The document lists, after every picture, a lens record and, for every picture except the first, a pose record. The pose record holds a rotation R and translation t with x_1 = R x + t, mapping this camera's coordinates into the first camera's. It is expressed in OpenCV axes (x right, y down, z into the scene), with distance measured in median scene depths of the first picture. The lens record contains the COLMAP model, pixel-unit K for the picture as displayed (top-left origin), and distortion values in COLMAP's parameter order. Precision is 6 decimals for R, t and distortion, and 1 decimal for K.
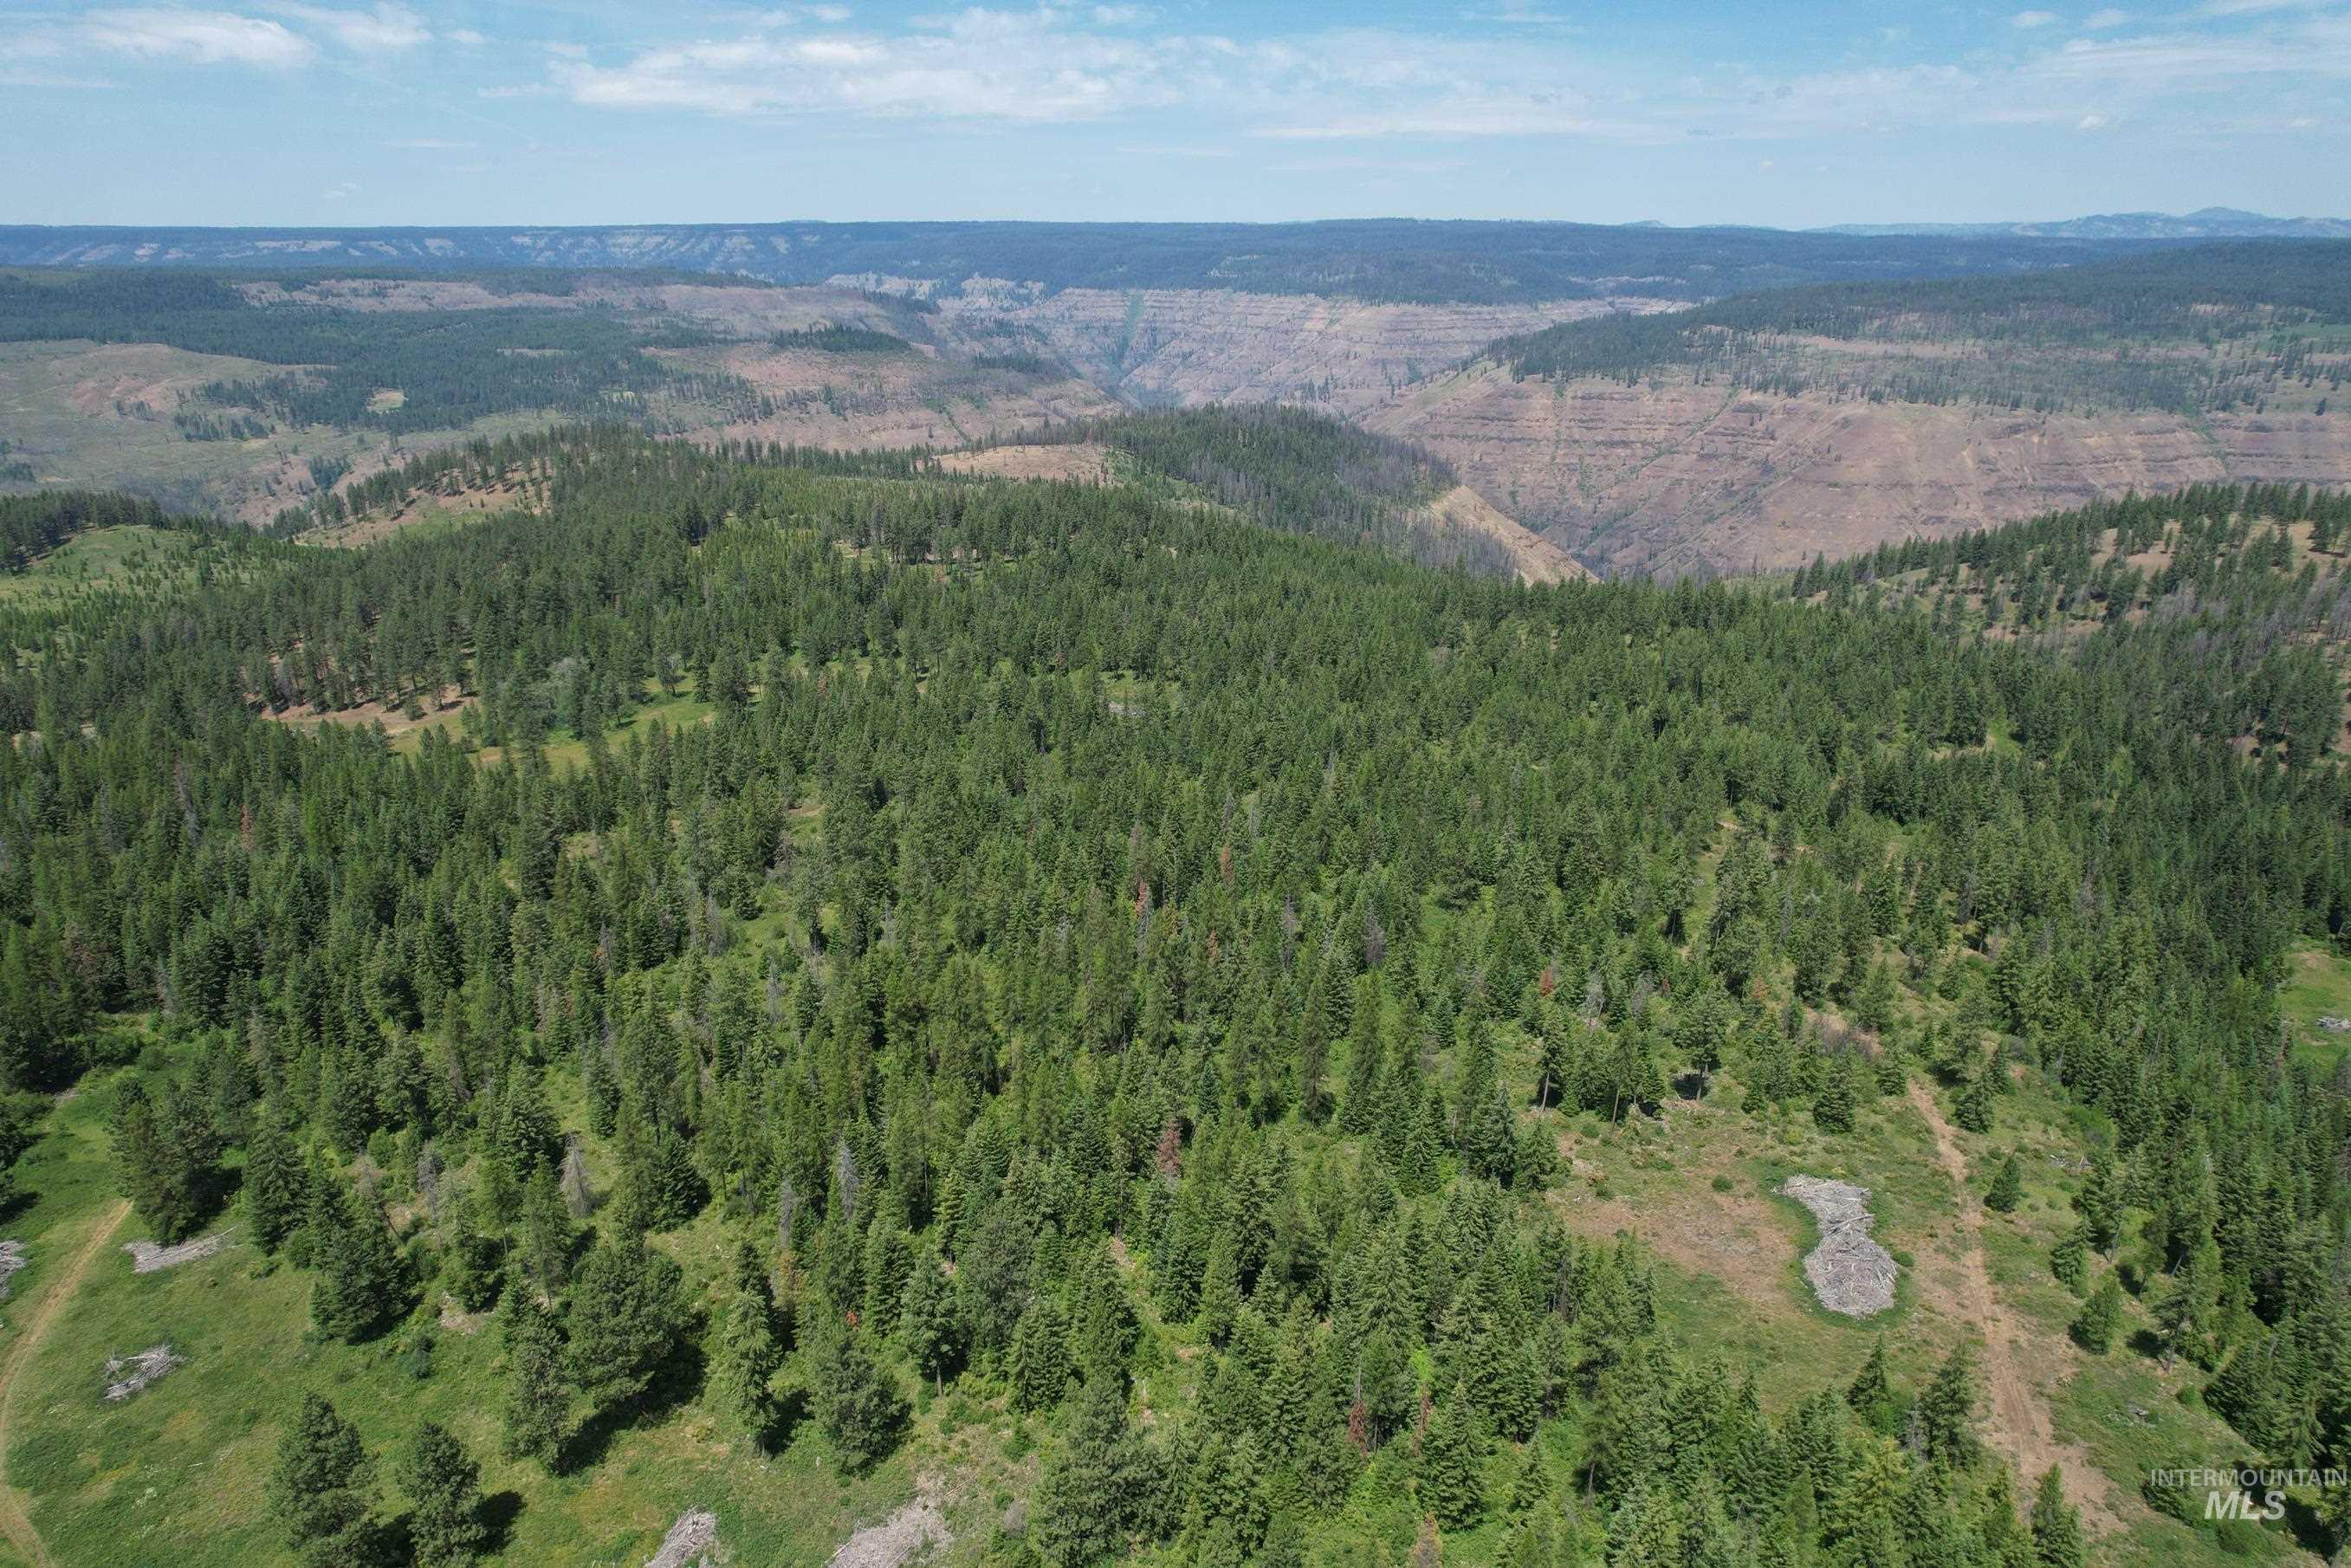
lens RADIAL K [[1488.3, 0, 1141.1], [0, 1488.3, 786.1], [0, 0, 1]] dist [-0.061188, 0.045589]
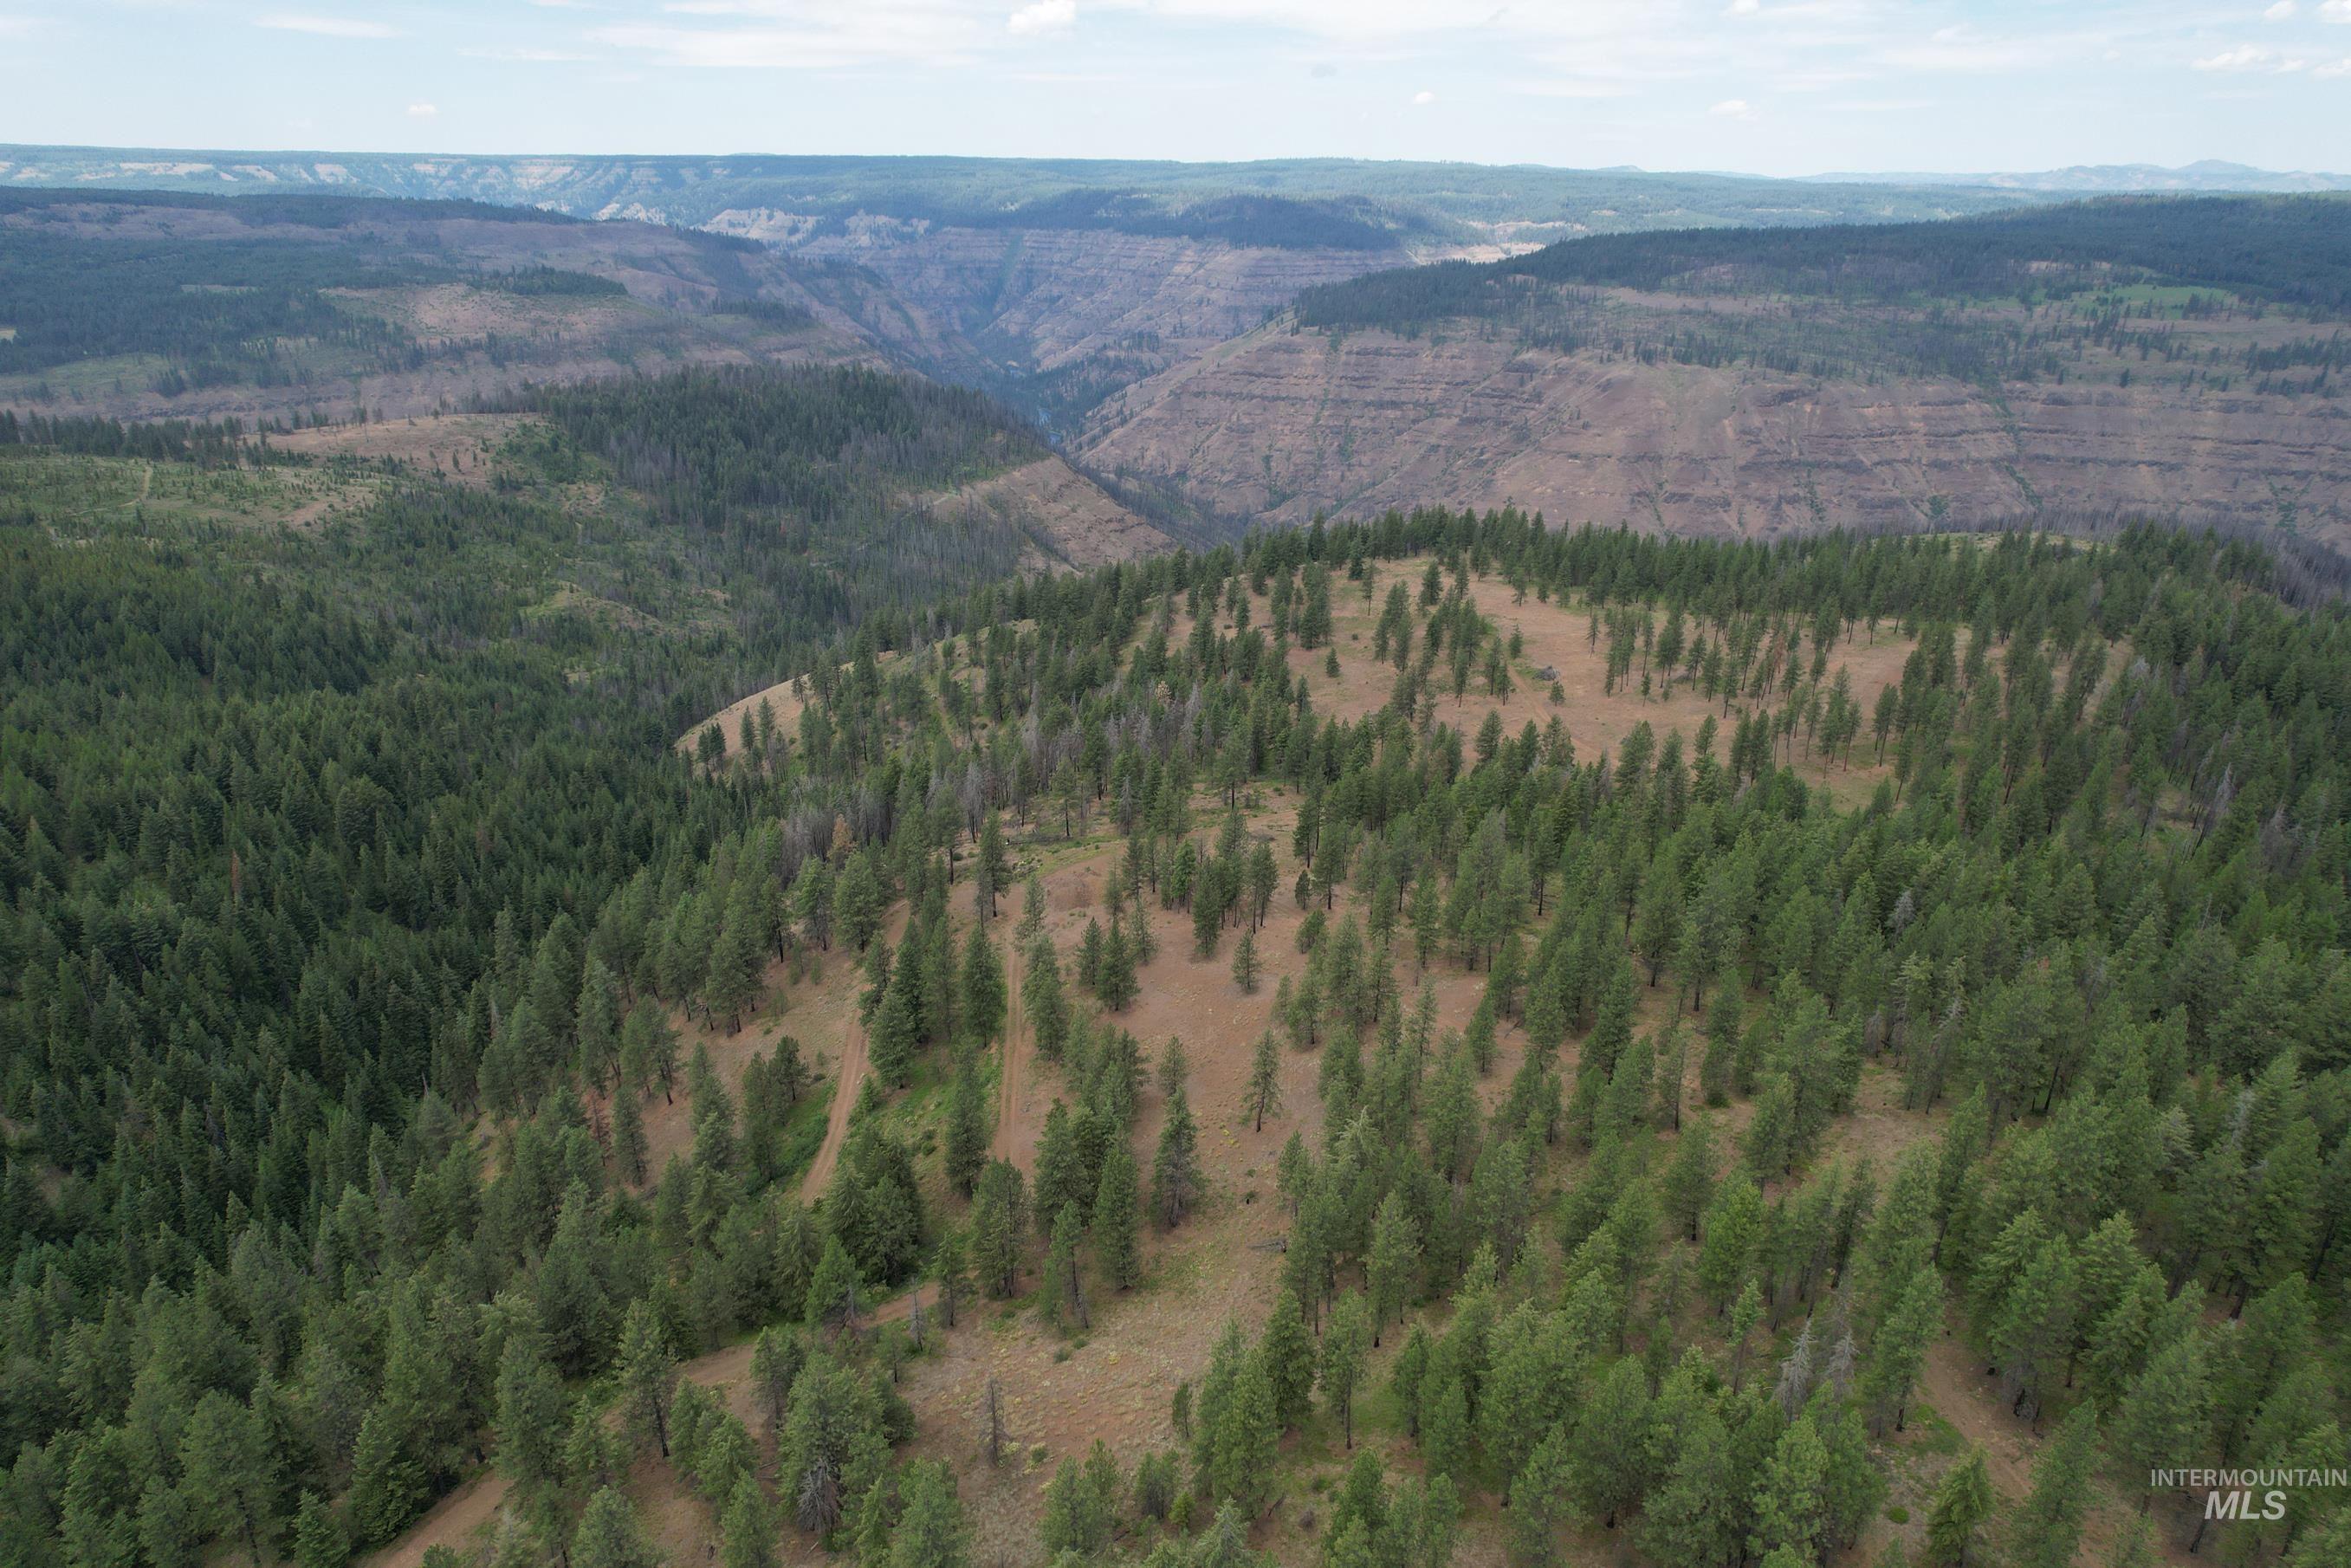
lens RADIAL K [[1491.4, 0, 1172.9], [0, 1491.4, 795.0], [0, 0, 1]] dist [-0.078757, 0.070079]
pose [[0.999889, 0.012093, 0.008692, 0.184384], [-0.012445, 0.999055, 0.041636, -0.028822], [-0.008180, -0.041739, 0.999095, 0.082787]]
